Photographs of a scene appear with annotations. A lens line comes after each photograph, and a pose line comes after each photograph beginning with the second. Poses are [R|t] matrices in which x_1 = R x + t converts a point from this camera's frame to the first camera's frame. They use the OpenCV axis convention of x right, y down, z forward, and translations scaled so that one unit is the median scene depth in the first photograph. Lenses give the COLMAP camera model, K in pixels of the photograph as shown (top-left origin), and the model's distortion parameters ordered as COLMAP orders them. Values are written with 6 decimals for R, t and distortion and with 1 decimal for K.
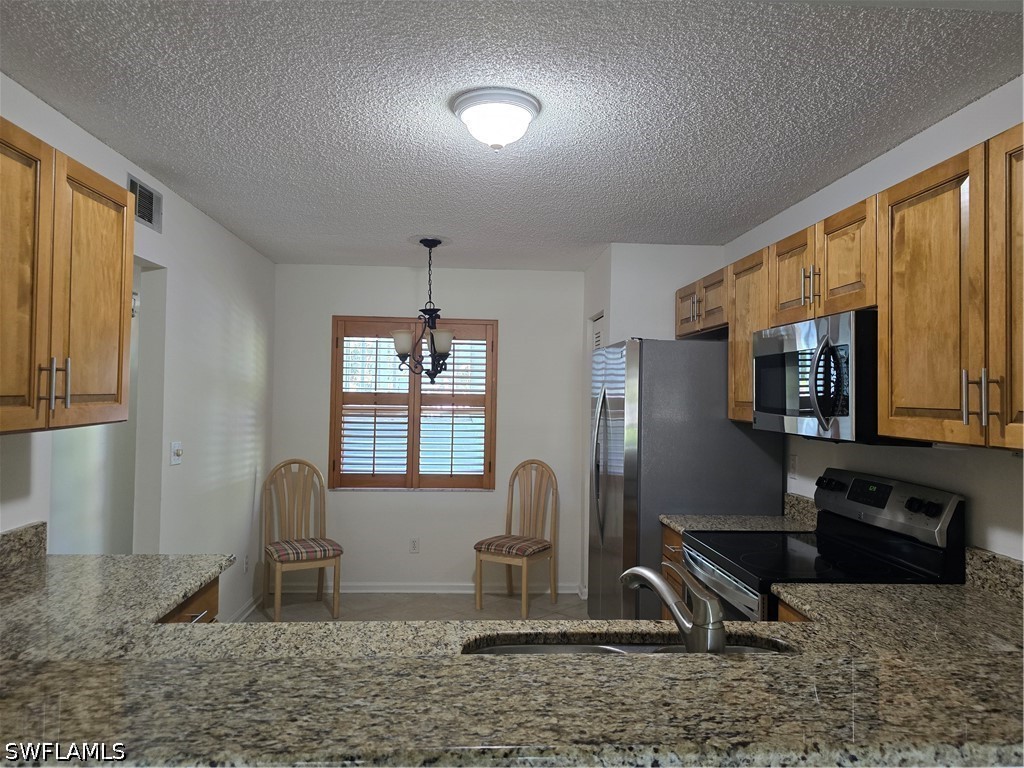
lens RADIAL K [[687.2, 0, 509.2], [0, 687.2, 387.3], [0, 0, 1]] dist [0.053290, -0.047515]
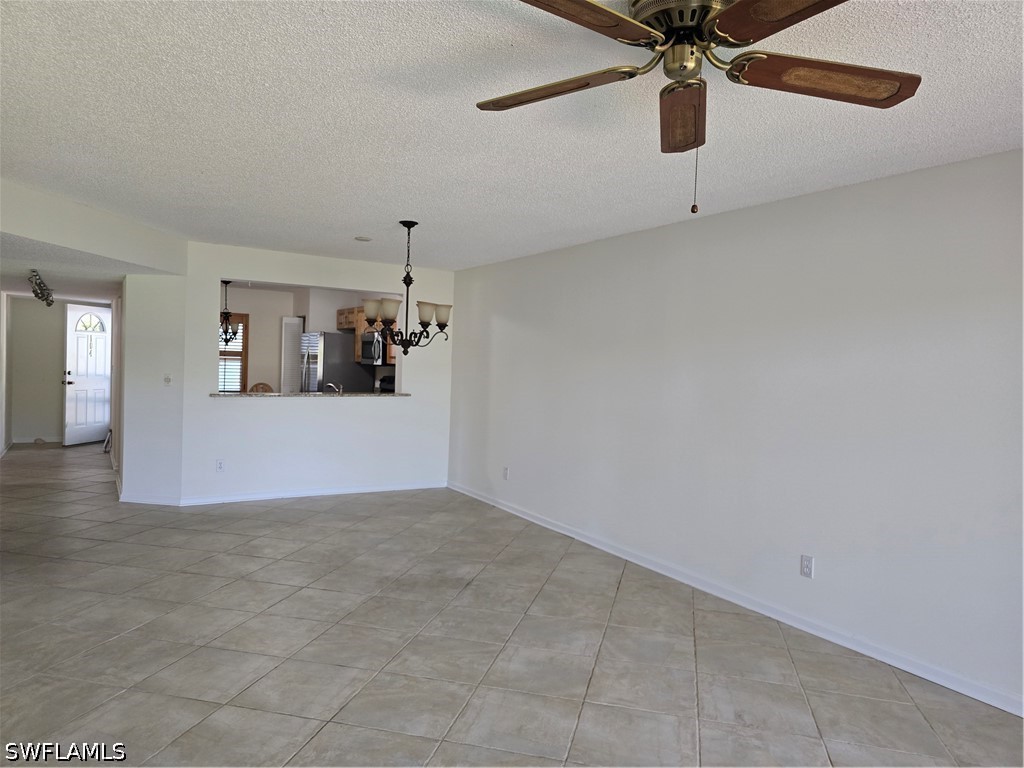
lens RADIAL K [[687.2, 0, 514.6], [0, 687.2, 380.3], [0, 0, 1]] dist [0.053290, -0.047515]
pose [[0.883469, 0.001712, 0.468486, -0.295016], [-0.023753, 0.998871, 0.041142, -0.006656], [-0.467887, -0.047476, 0.882512, -1.241269]]
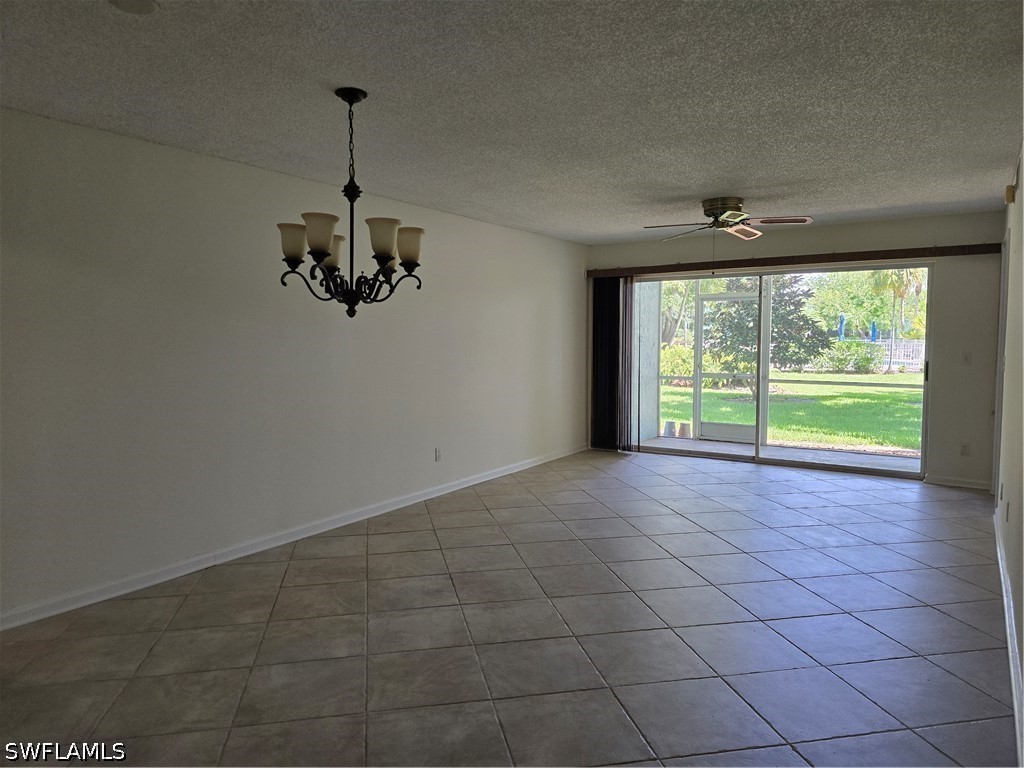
lens RADIAL K [[687.2, 0, 497.3], [0, 687.2, 387.4], [0, 0, 1]] dist [0.053290, -0.047515]
pose [[-0.792988, -0.061662, 0.606109, -0.436733], [-0.017447, 0.996755, 0.078579, 0.013955], [-0.608988, 0.051737, -0.791490, 0.152473]]
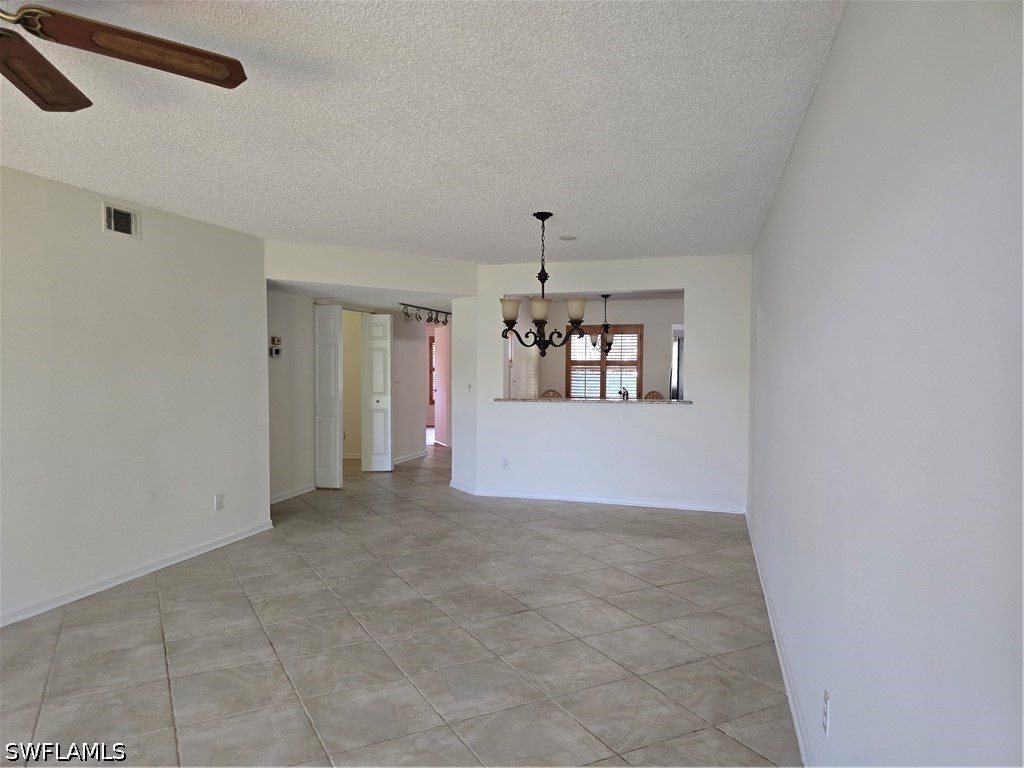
lens RADIAL K [[687.2, 0, 509.1], [0, 687.2, 389.5], [0, 0, 1]] dist [0.053290, -0.047515]
pose [[0.942402, -0.000244, -0.334484, 0.317525], [0.014960, 0.999030, 0.041419, 0.007023], [0.334149, -0.044037, 0.941491, -1.177064]]
